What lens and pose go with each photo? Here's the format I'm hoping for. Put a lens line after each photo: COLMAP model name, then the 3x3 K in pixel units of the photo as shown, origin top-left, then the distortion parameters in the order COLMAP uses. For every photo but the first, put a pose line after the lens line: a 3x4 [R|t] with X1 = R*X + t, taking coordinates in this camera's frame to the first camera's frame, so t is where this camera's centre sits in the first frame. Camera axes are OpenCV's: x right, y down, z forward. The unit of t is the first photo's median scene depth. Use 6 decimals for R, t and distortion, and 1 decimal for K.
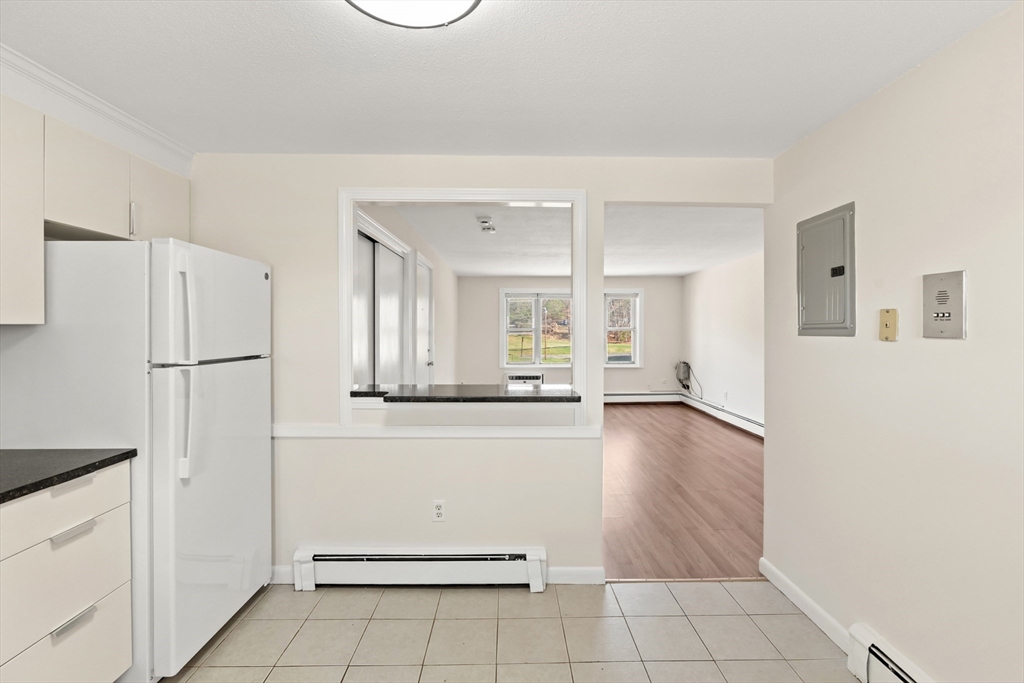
lens RADIAL K [[459.6, 0, 512.9], [0, 459.6, 327.6], [0, 0, 1]] dist [-0.008830, 0.002521]
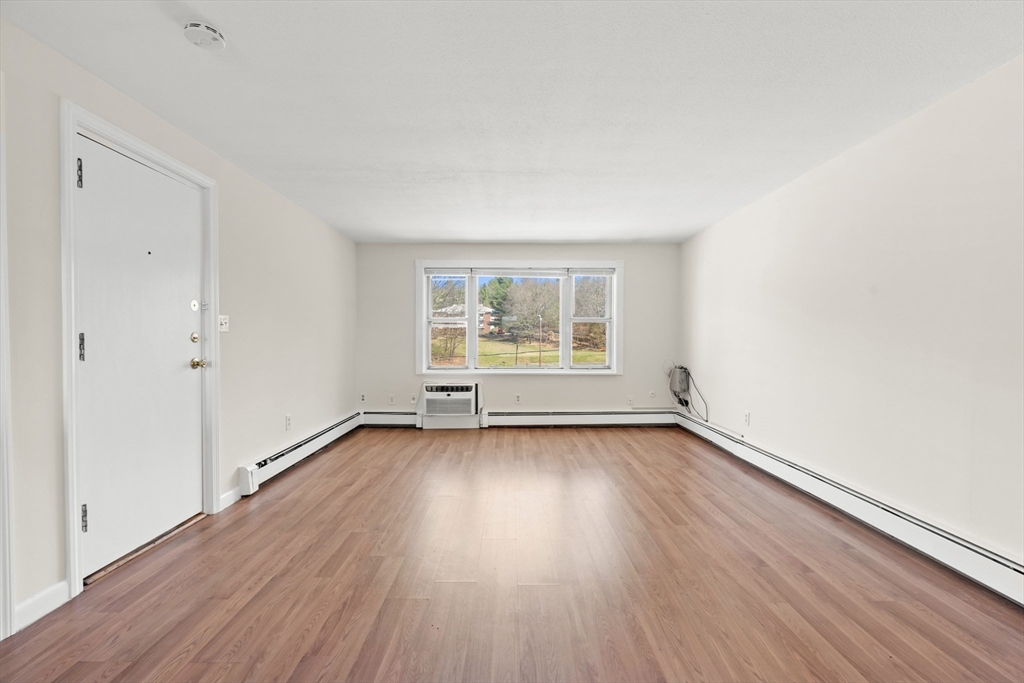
lens RADIAL K [[459.6, 0, 508.4], [0, 459.6, 340.5], [0, 0, 1]] dist [-0.008830, 0.002521]
pose [[0.999984, 0.002527, -0.005099, 0.117210], [-0.002480, 0.999954, 0.009305, 0.030183], [0.005122, -0.009293, 0.999944, 0.310373]]
